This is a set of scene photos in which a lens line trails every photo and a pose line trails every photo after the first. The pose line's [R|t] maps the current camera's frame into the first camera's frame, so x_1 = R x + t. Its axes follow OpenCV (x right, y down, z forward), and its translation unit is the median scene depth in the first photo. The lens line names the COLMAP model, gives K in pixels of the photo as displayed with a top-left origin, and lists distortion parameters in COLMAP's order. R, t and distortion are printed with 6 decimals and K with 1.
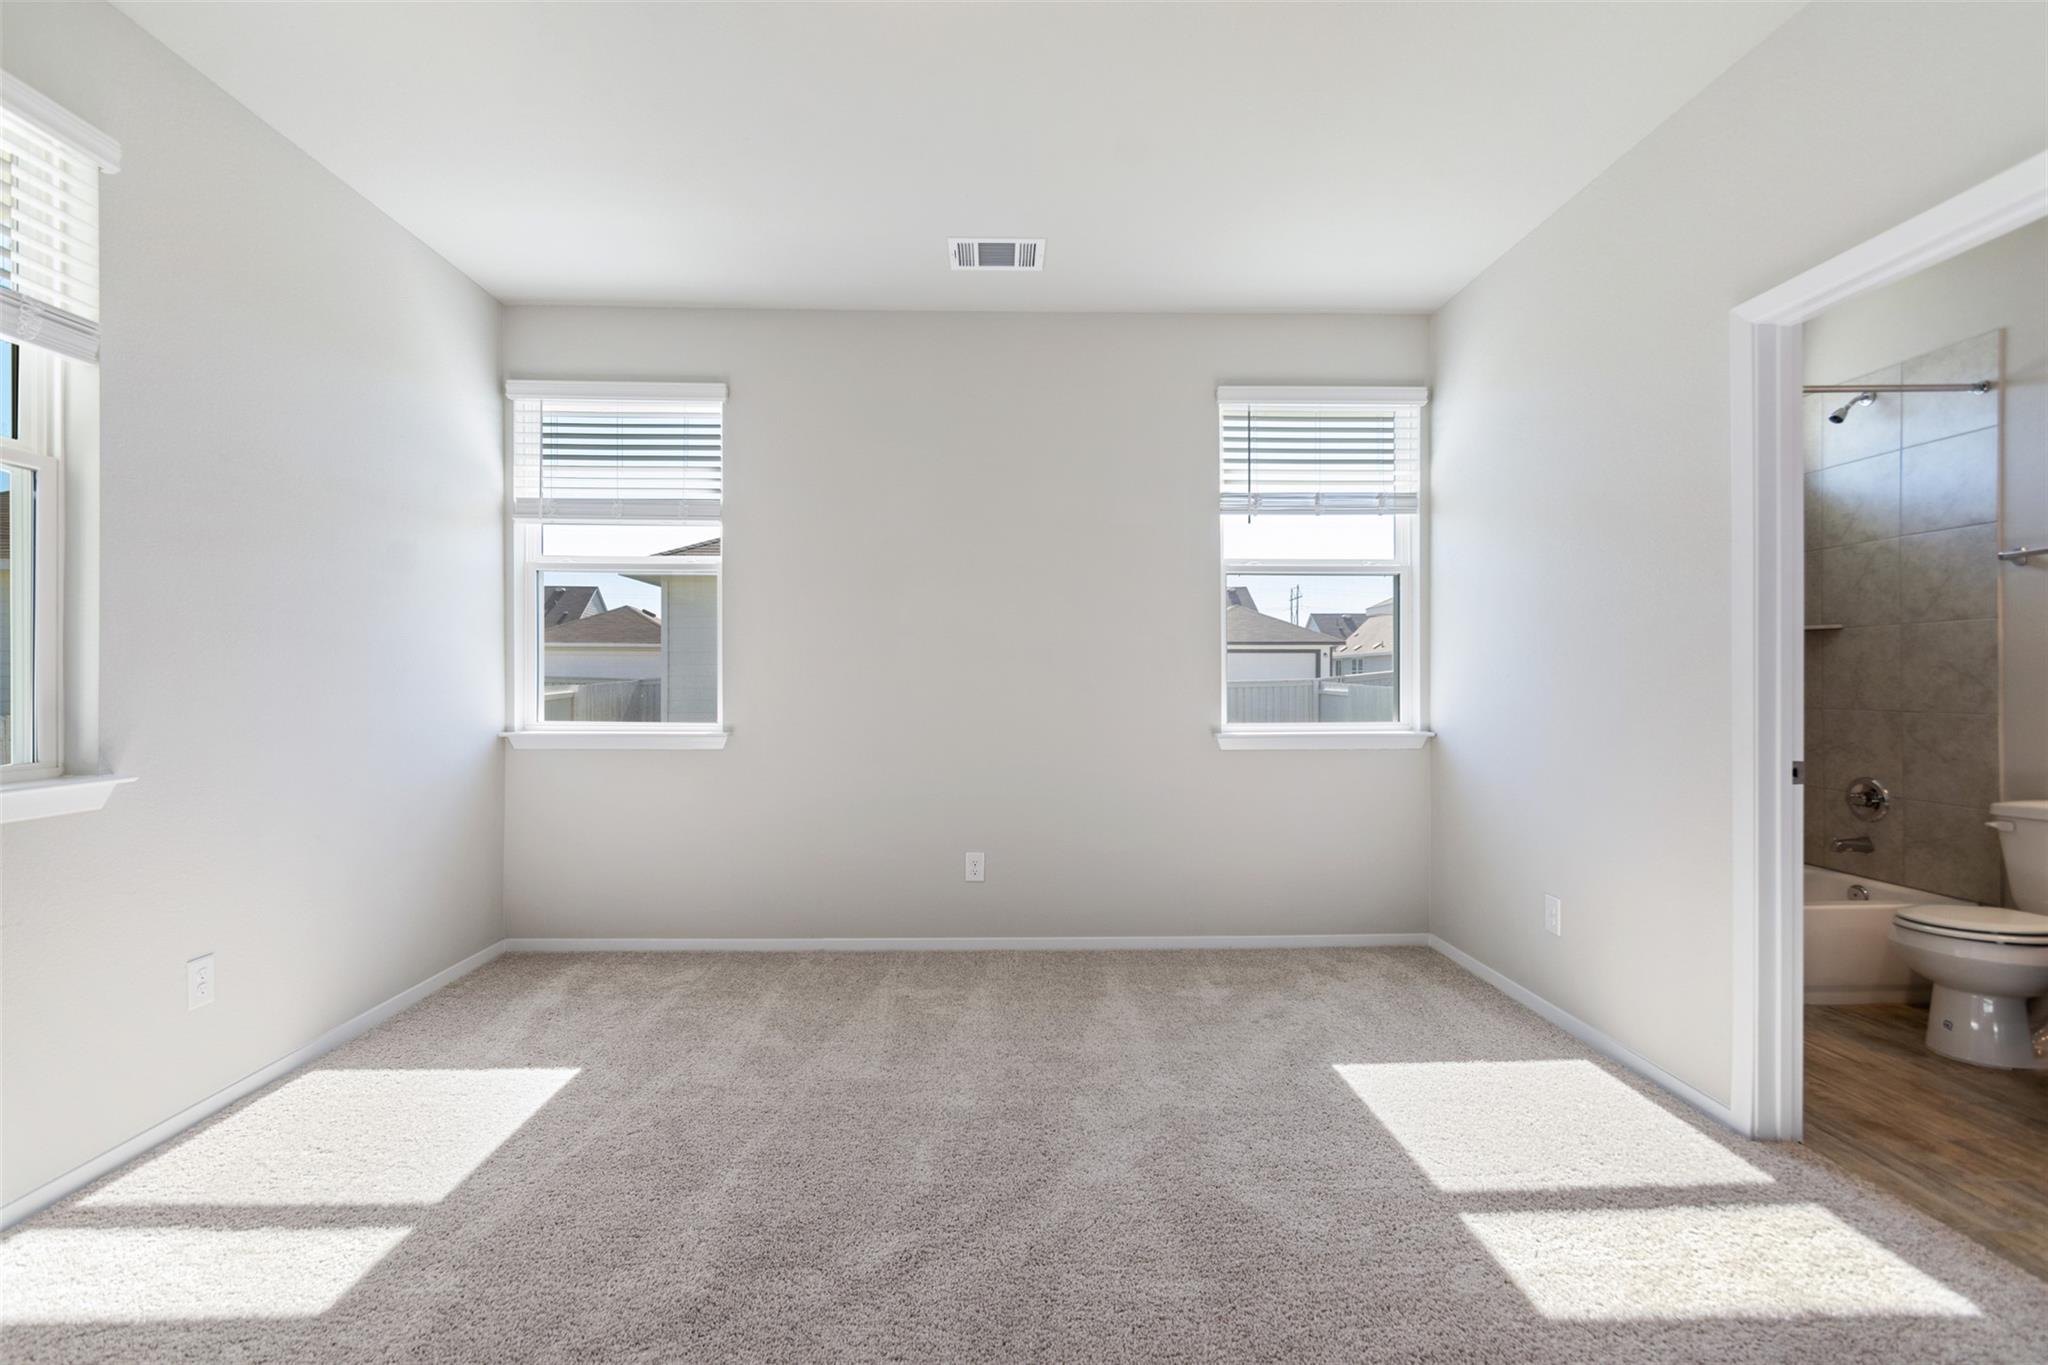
lens RADIAL K [[898.7, 0, 1011.5], [0, 898.7, 697.5], [0, 0, 1]] dist [-0.000179, -0.000212]
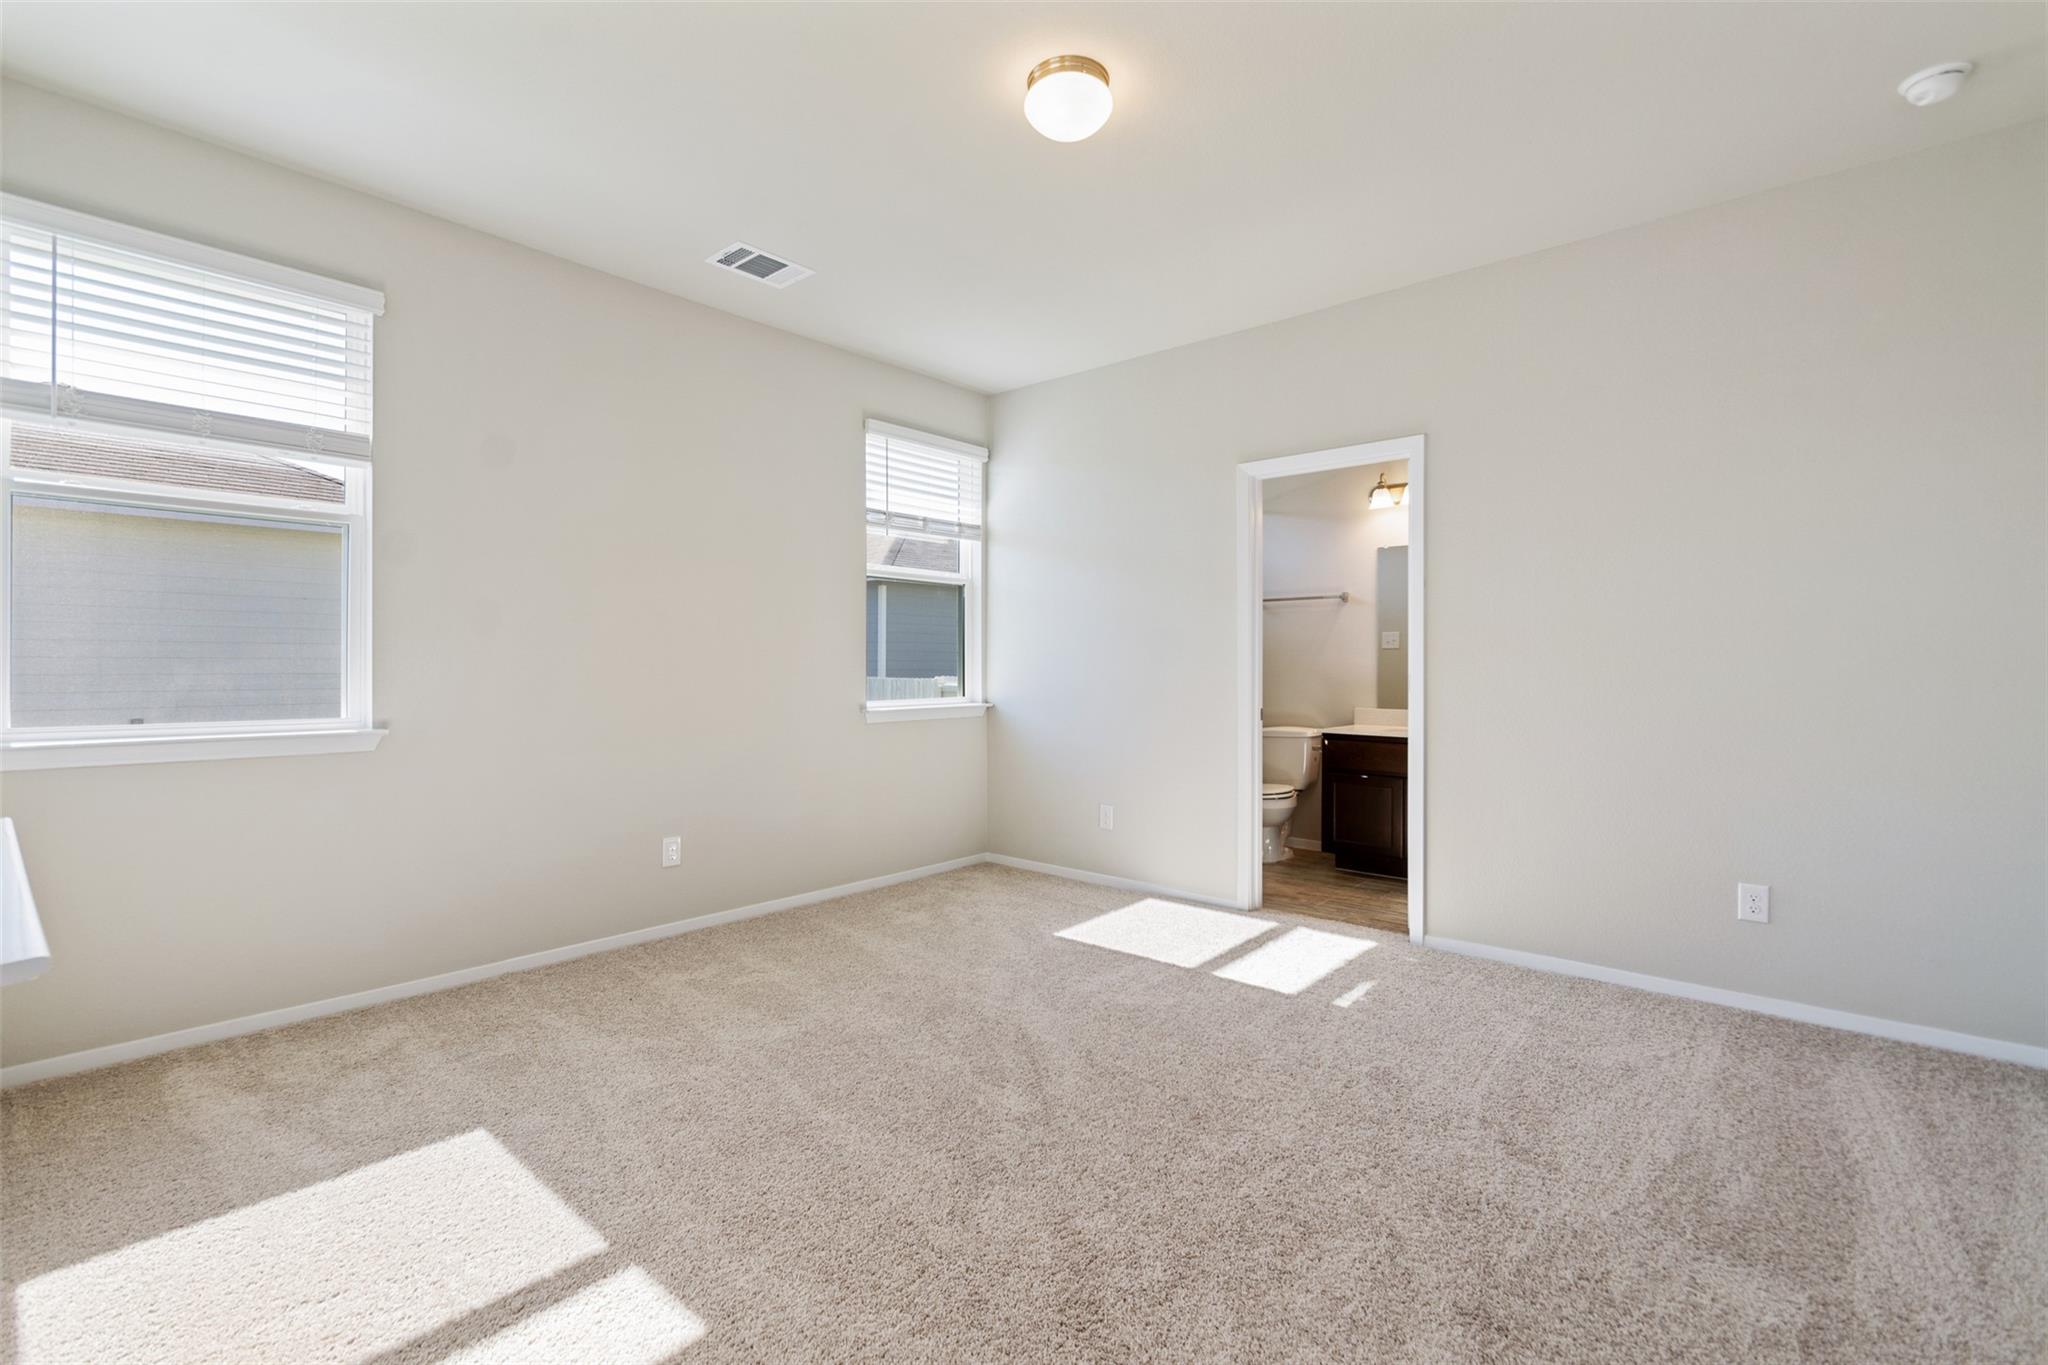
lens RADIAL K [[906.1, 0, 1007.8], [0, 906.1, 683.7], [0, 0, 1]] dist [0.000744, -0.000412]
pose [[0.684540, -0.012822, 0.728862, -0.593824], [0.010064, 0.999916, 0.008139, -0.002752], [-0.728906, 0.001764, 0.684612, 0.048414]]
